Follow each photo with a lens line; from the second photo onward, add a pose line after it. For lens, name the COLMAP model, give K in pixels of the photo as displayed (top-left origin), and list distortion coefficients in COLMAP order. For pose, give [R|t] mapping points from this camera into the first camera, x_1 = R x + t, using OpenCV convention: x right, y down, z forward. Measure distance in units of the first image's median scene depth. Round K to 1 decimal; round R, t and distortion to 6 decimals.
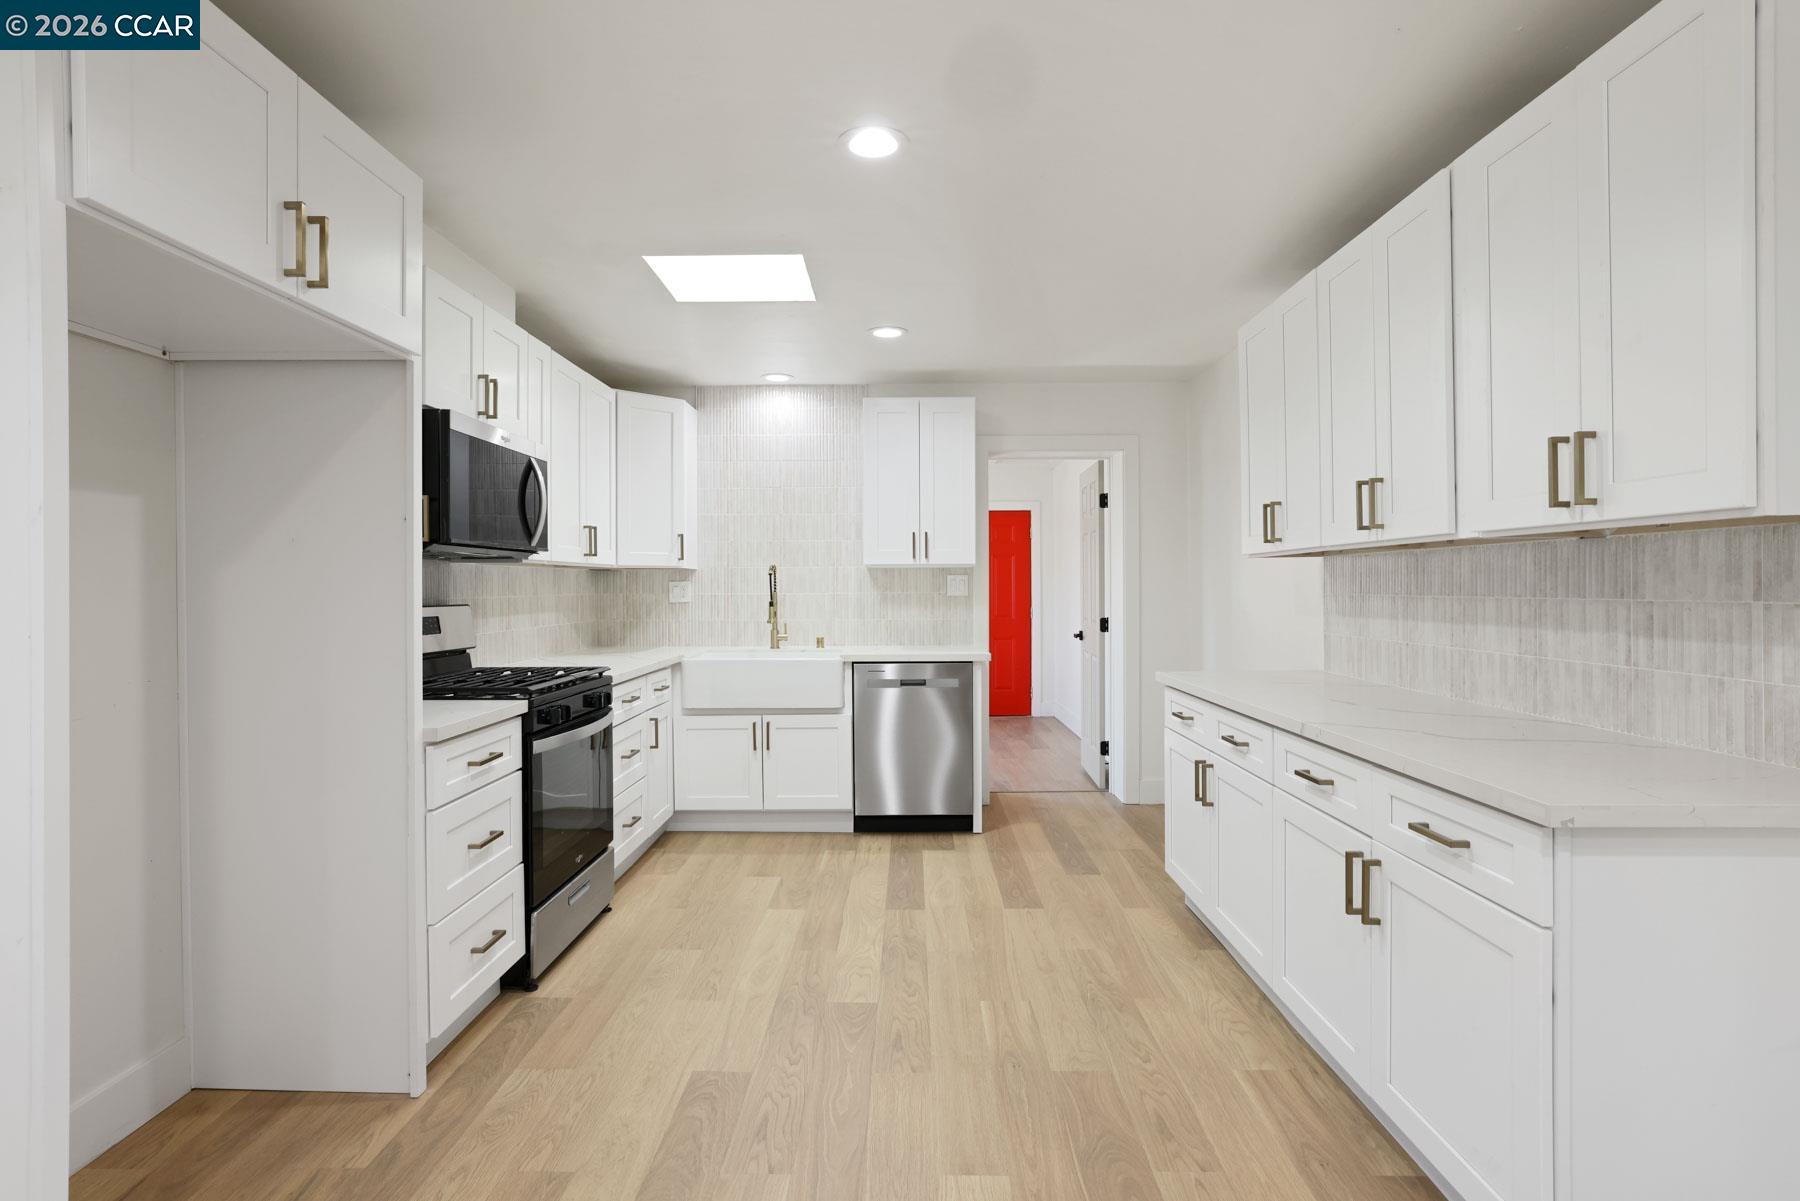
lens RADIAL K [[927.2, 0, 903.8], [0, 927.2, 597.0], [0, 0, 1]] dist [-0.018913, 0.007360]
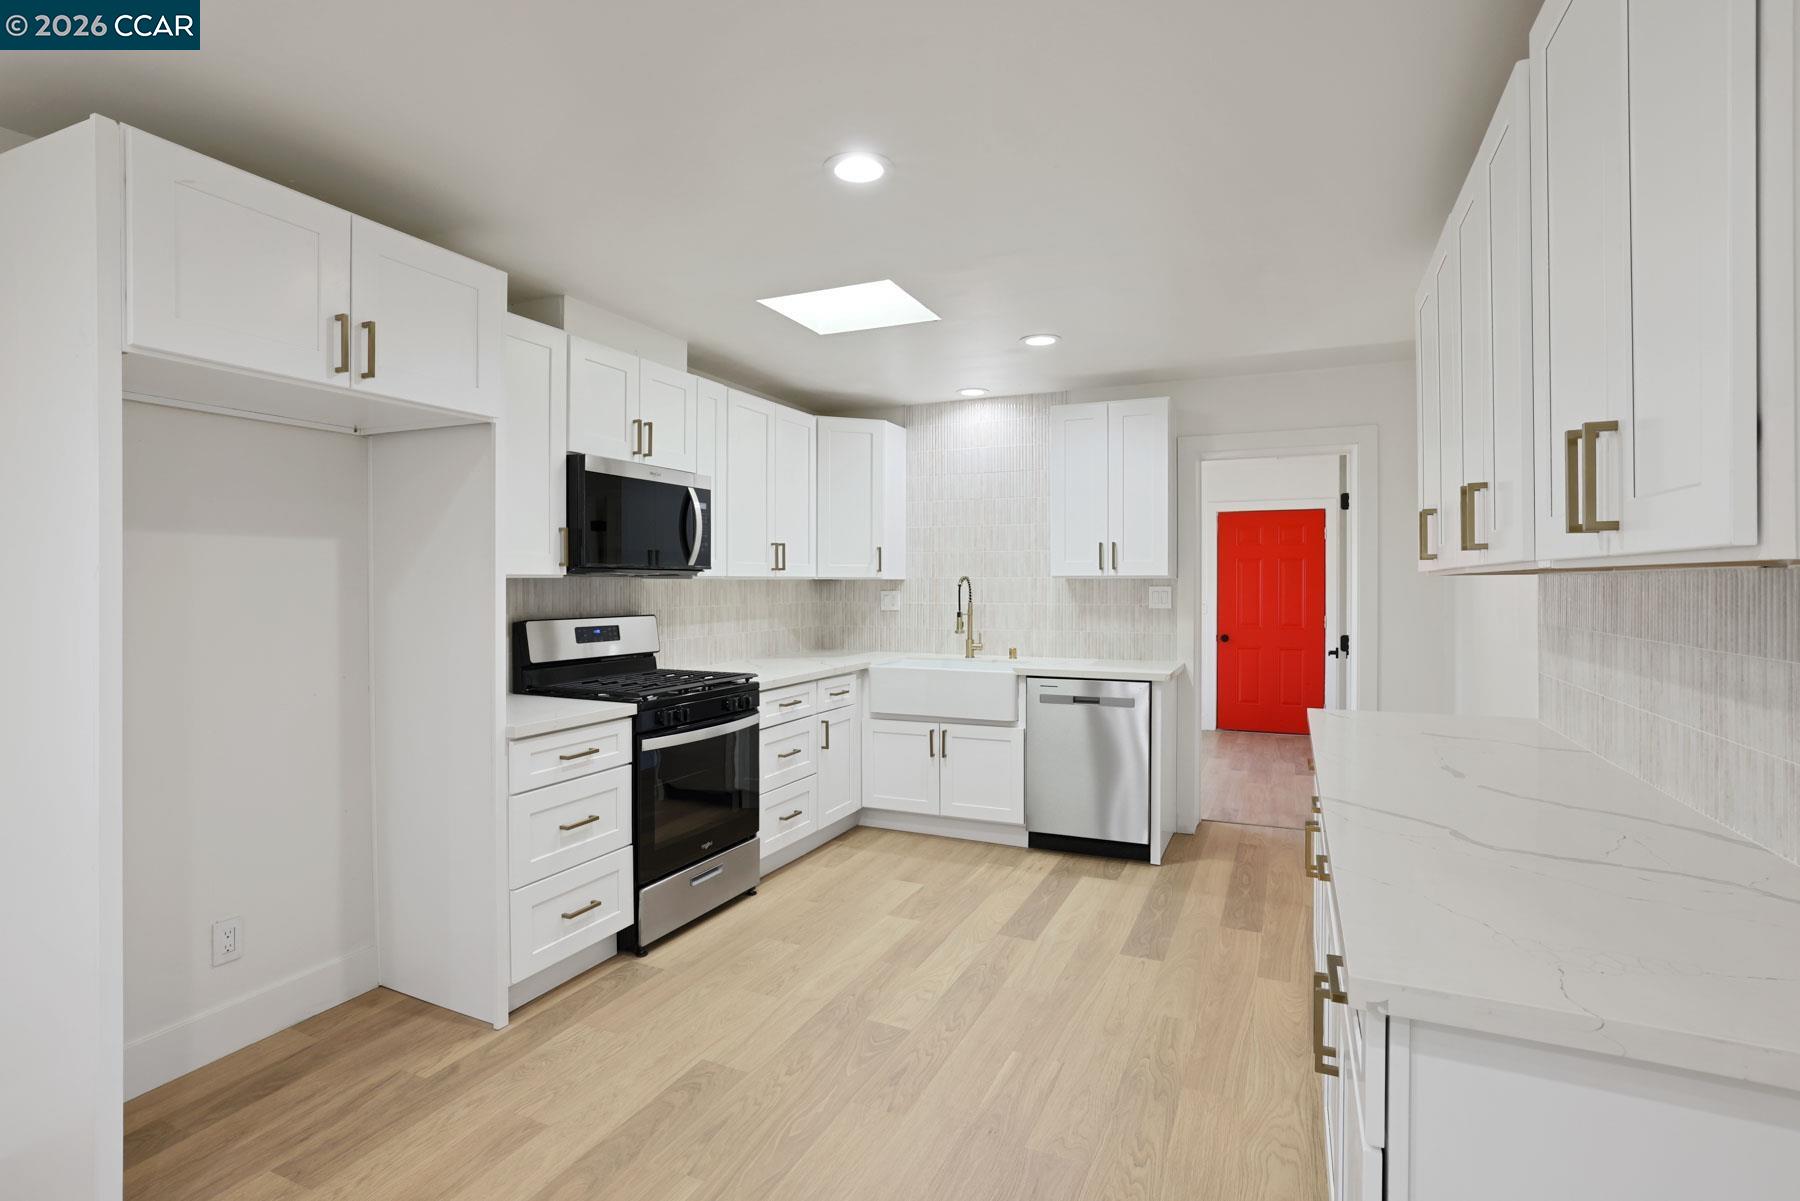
lens RADIAL K [[890.0, 0, 889.6], [0, 890.0, 593.9], [0, 0, 1]] dist [-0.029661, 0.005946]
pose [[0.909410, 0.010207, -0.415775, 0.298577], [-0.008993, 0.999948, 0.004877, -0.029550], [0.415803, -0.000696, 0.909454, 0.113453]]
